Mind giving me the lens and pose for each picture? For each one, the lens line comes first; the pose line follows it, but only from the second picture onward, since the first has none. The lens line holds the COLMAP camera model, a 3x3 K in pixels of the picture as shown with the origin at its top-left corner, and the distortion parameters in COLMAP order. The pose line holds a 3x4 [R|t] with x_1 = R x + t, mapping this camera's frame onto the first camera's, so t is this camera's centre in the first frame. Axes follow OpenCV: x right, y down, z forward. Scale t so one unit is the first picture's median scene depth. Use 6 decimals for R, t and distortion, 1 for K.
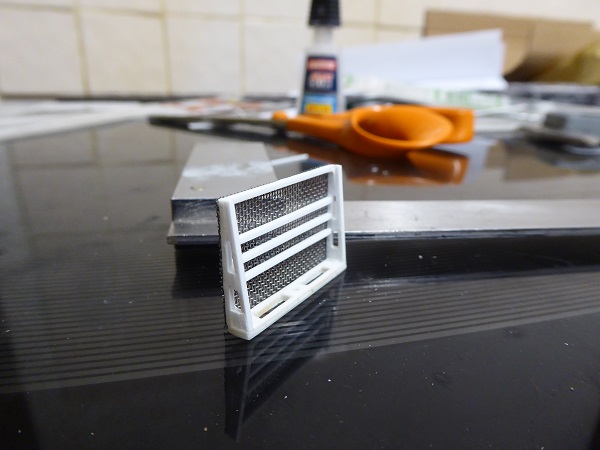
lens RADIAL K [[438.0, 0, 300.9], [0, 438.0, 226.5], [0, 0, 1]] dist [-0.005037, -0.000898]
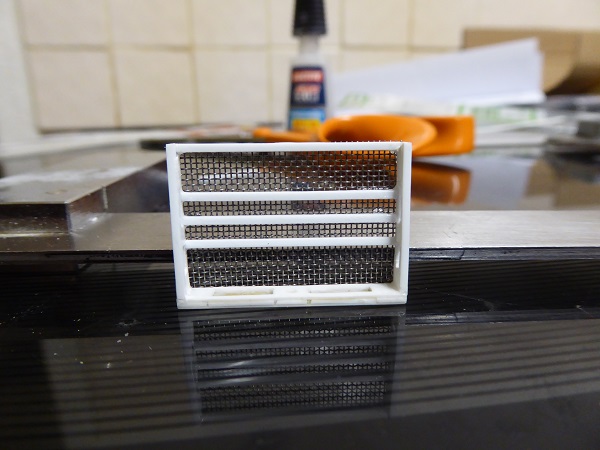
lens RADIAL K [[438.0, 0, 299.4], [0, 438.0, 225.4], [0, 0, 1]] dist [-0.005037, -0.000898]
pose [[0.989711, -0.000674, -0.143077, 0.155217], [-0.010894, 0.996731, -0.080054, 0.010485], [0.142663, 0.080789, 0.986469, 0.124407]]
